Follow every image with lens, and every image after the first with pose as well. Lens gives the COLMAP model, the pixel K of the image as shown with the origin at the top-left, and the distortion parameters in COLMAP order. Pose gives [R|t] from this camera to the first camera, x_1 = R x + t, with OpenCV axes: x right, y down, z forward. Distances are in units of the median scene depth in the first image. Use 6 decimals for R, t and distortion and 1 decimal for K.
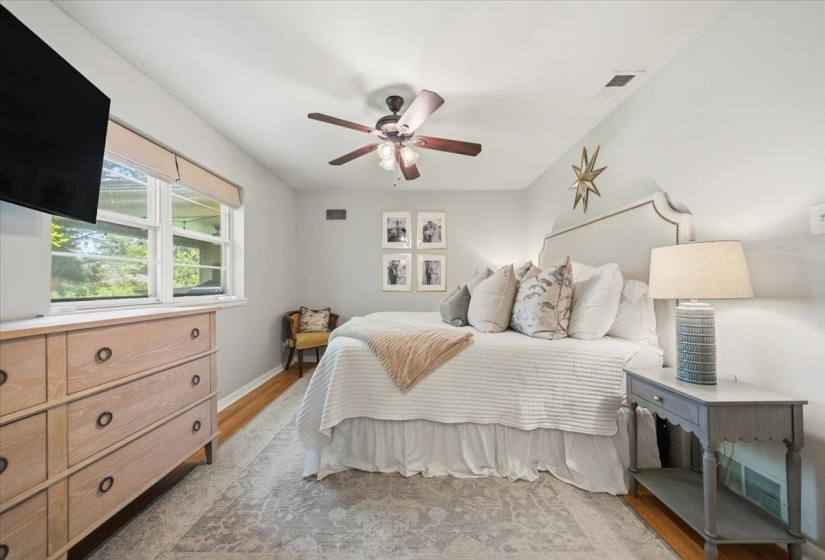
lens RADIAL K [[323.4, 0, 403.0], [0, 323.4, 283.6], [0, 0, 1]] dist [-0.000441, -0.000016]
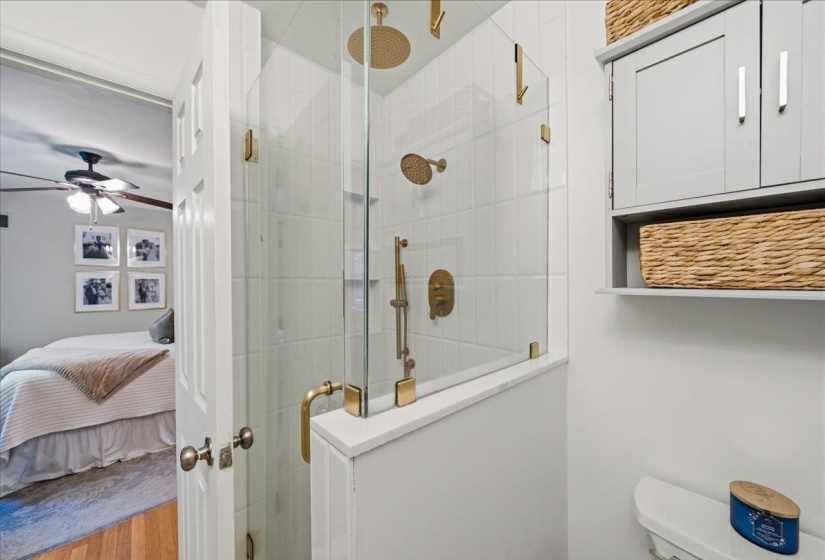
lens RADIAL K [[302.8, 0, 414.8], [0, 302.8, 285.8], [0, 0, 1]] dist [-0.001897, -0.000272]
pose [[0.710500, -0.005691, 0.703674, 0.047111], [0.005832, 0.999981, 0.002199, -0.125950], [-0.703673, 0.002541, 0.710519, -0.719139]]
